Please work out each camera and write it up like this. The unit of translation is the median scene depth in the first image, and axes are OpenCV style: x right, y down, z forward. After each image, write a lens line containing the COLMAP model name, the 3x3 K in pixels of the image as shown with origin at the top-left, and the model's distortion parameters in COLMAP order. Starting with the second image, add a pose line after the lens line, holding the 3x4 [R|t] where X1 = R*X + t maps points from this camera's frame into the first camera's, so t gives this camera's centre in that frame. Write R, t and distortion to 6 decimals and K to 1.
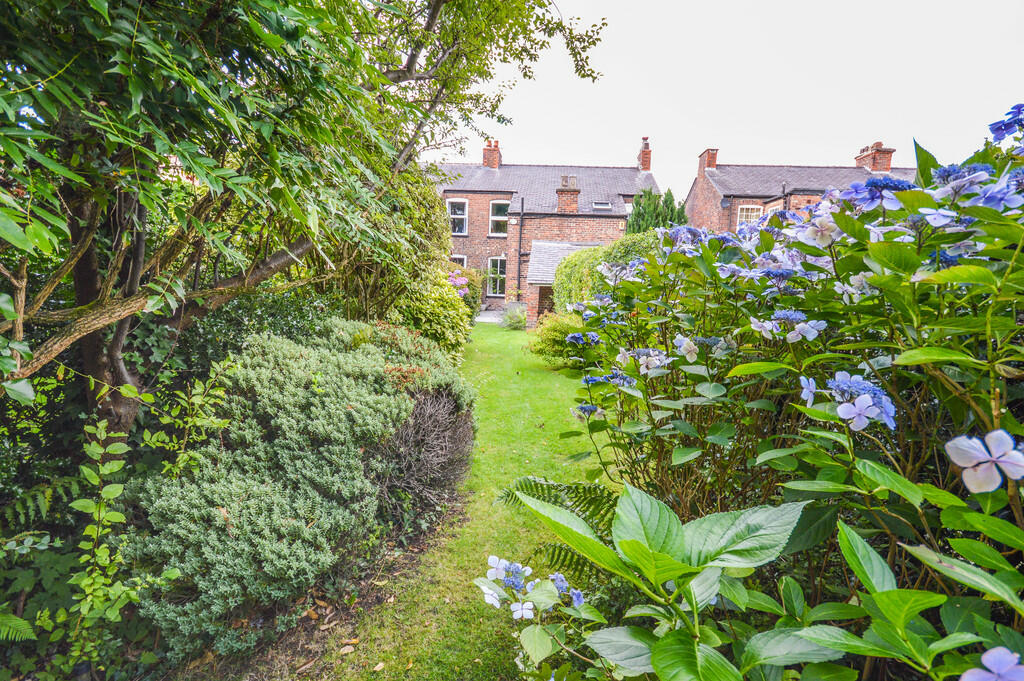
lens RADIAL K [[529.3, 0, 515.5], [0, 529.3, 339.4], [0, 0, 1]] dist [0.001506, -0.003217]
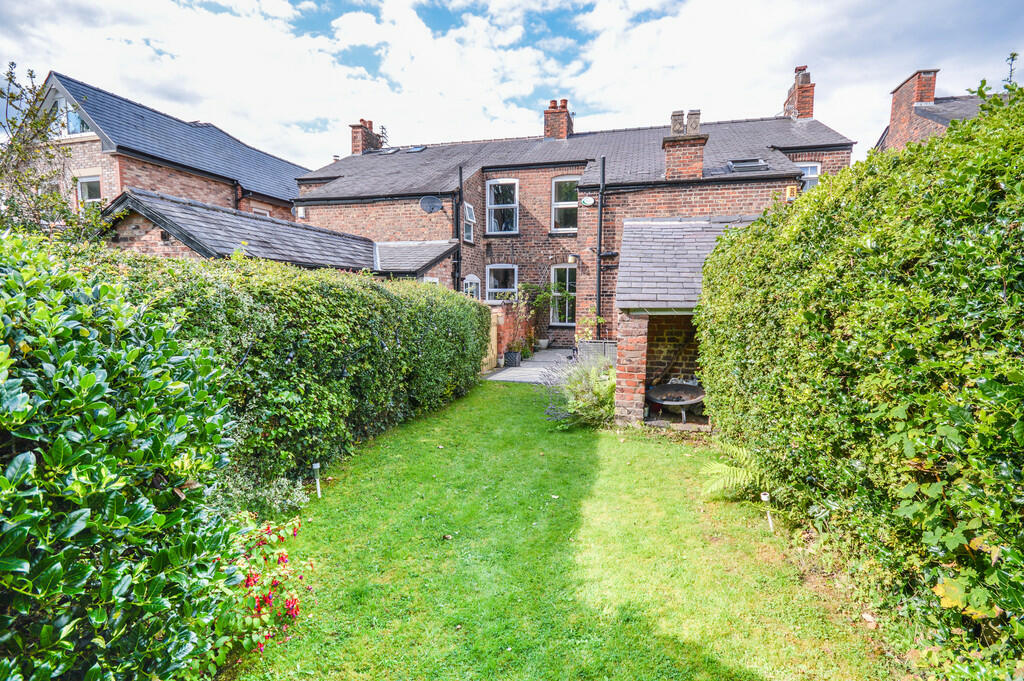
lens RADIAL K [[529.3, 0, 510.6], [0, 529.3, 345.7], [0, 0, 1]] dist [0.001506, -0.003217]
pose [[0.986125, -0.014752, -0.165349, 0.005676], [0.010420, 0.999580, -0.027035, -0.042820], [0.165678, 0.024937, 0.985865, 0.371307]]
